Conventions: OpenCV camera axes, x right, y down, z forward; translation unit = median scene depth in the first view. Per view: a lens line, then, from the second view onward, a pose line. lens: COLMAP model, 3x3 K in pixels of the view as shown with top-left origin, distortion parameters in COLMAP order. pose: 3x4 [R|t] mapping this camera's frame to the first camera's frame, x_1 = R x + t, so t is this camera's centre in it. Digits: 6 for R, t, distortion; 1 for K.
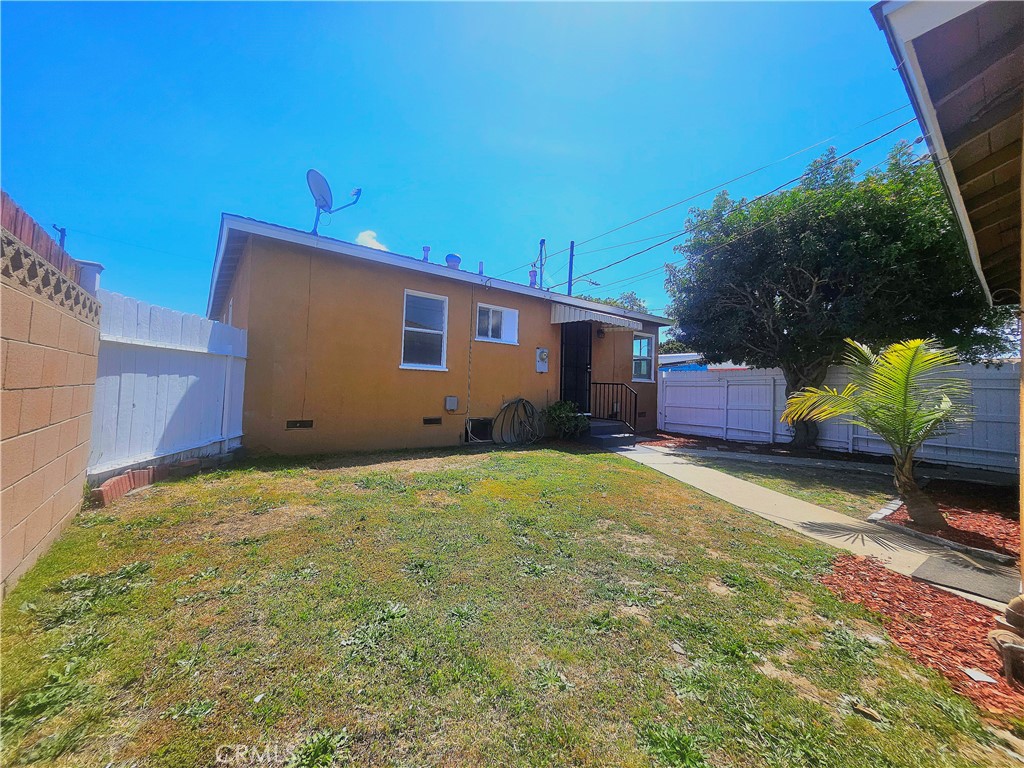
lens RADIAL K [[402.2, 0, 510.9], [0, 402.2, 375.6], [0, 0, 1]] dist [0.002621, -0.000834]
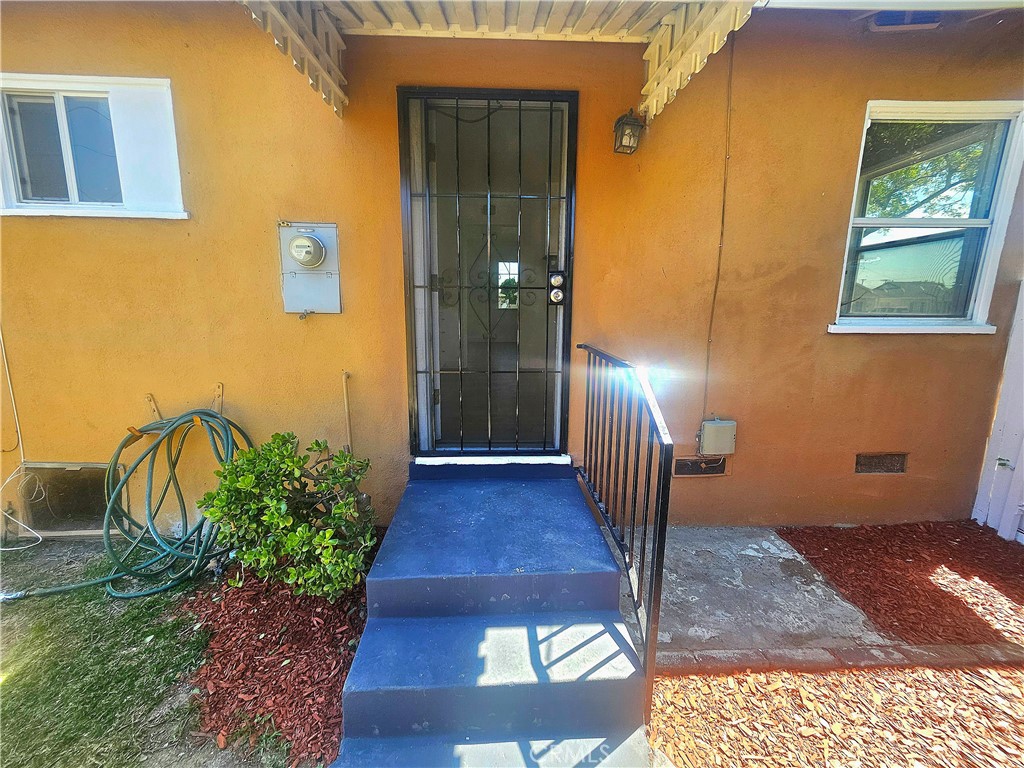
lens RADIAL K [[402.2, 0, 514.7], [0, 402.2, 373.8], [0, 0, 1]] dist [0.002621, -0.000834]
pose [[0.811496, 0.078184, -0.579104, 0.417262], [0.031493, 0.983717, 0.176941, -0.013909], [0.583509, -0.161825, 0.795820, 1.001925]]
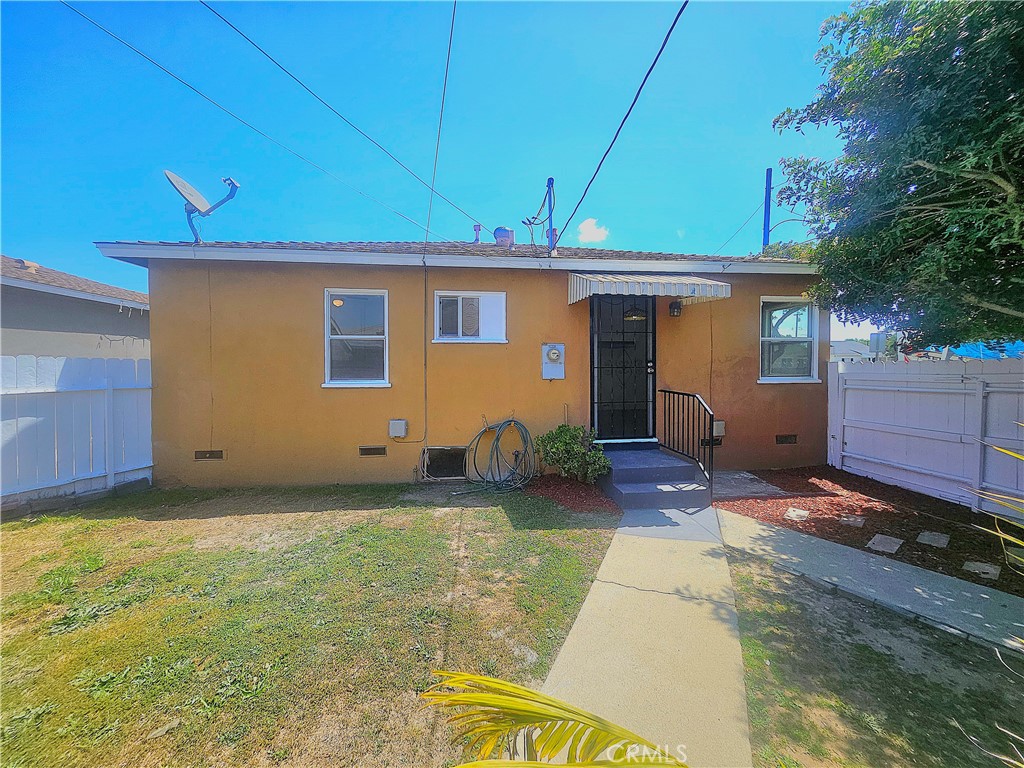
lens RADIAL K [[402.2, 0, 509.3], [0, 402.2, 375.4], [0, 0, 1]] dist [0.002621, -0.000834]
pose [[0.851835, -0.020742, -0.523400, 0.432235], [0.045940, 0.998324, 0.035203, -0.048853], [0.521793, -0.054032, 0.851359, 0.454826]]
